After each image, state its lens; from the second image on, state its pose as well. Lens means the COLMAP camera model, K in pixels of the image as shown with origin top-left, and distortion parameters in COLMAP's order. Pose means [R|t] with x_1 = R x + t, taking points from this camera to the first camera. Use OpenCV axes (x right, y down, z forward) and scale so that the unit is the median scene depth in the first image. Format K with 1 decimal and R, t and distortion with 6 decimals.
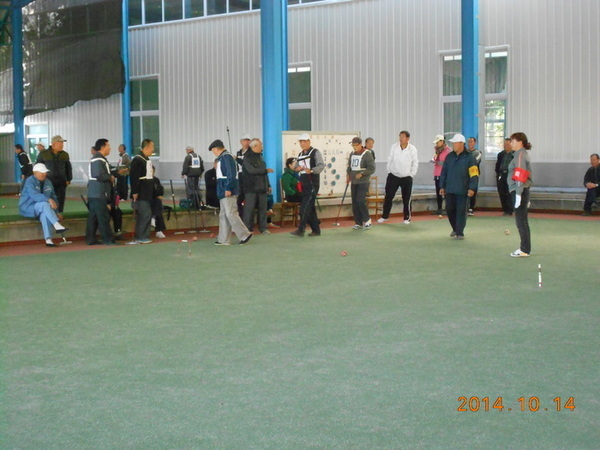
lens RADIAL K [[1141.0, 0, 300.0], [0, 1141.0, 225.0], [0, 0, 1]] dist [0.084965, -1.143290]
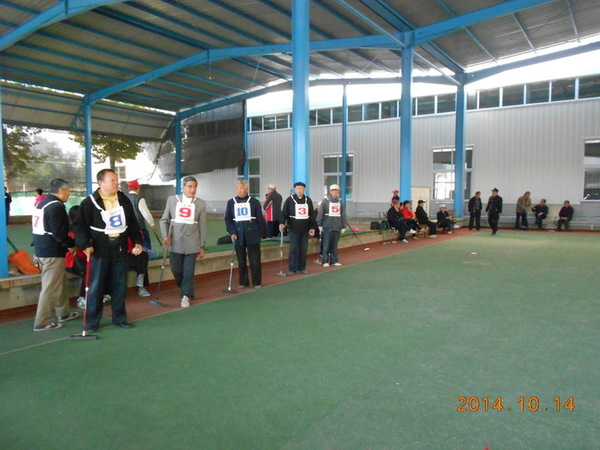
lens RADIAL K [[482.6, 0, 302.7], [0, 482.6, 227.2], [0, 0, 1]] dist [0.039546, -0.002269]
pose [[0.987842, 0.004609, 0.155395, -0.228962], [-0.004270, 0.999988, -0.002515, -0.009421], [-0.155405, 0.001821, 0.987849, 0.200397]]
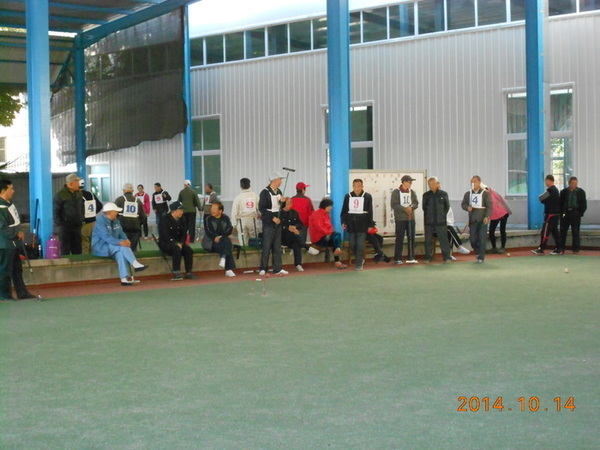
lens RADIAL K [[1141.0, 0, 300.0], [0, 1141.0, 225.0], [0, 0, 1]] dist [0.084965, -1.143290]
pose [[0.998956, -0.002849, -0.045591, -0.009649], [0.001298, 0.999421, -0.033998, 0.000091], [0.045661, 0.033904, 0.998381, 0.002130]]
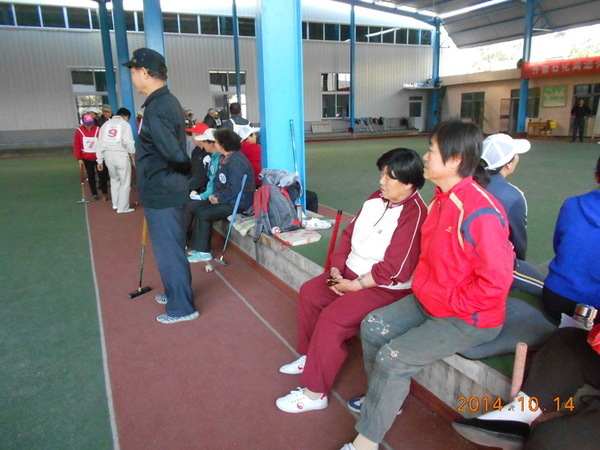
lens RADIAL K [[456.3, 0, 274.0], [0, 456.3, 223.7], [0, 0, 1]] dist [-0.004630, -0.008180]
pose [[0.388102, -0.209194, 0.897561, -0.356838], [0.081466, 0.977873, 0.192686, -0.015444], [-0.918009, -0.001661, 0.396556, 0.320290]]
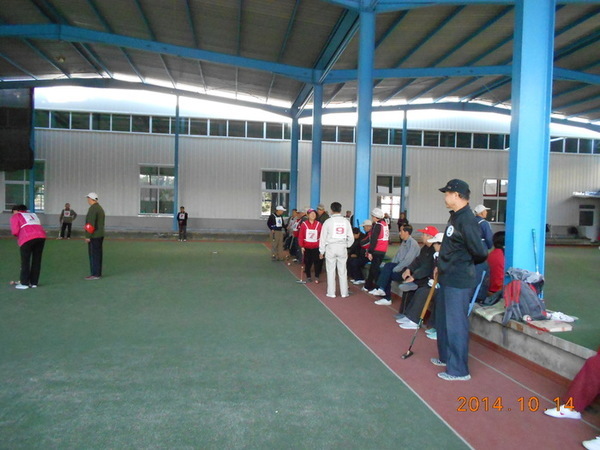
lens RADIAL K [[437.9, 0, 300.0], [0, 437.9, 225.0], [0, 0, 1]] dist [-0.008368, -0.000381]
pose [[0.632559, 0.008637, 0.774464, -0.363969], [0.018179, 0.999497, -0.025995, -0.015846], [-0.774299, 0.030523, 0.632083, 0.322434]]
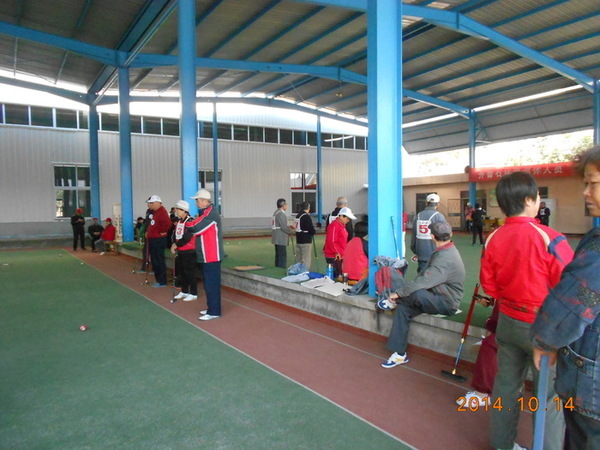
lens RADIAL K [[448.9, 0, 291.2], [0, 448.9, 226.4], [0, 0, 1]] dist [-0.004767, -0.004397]
pose [[0.276904, -0.024887, 0.960575, -0.363601], [0.074388, 0.997220, 0.004393, -0.015982], [-0.958014, 0.070239, 0.277985, 0.326142]]
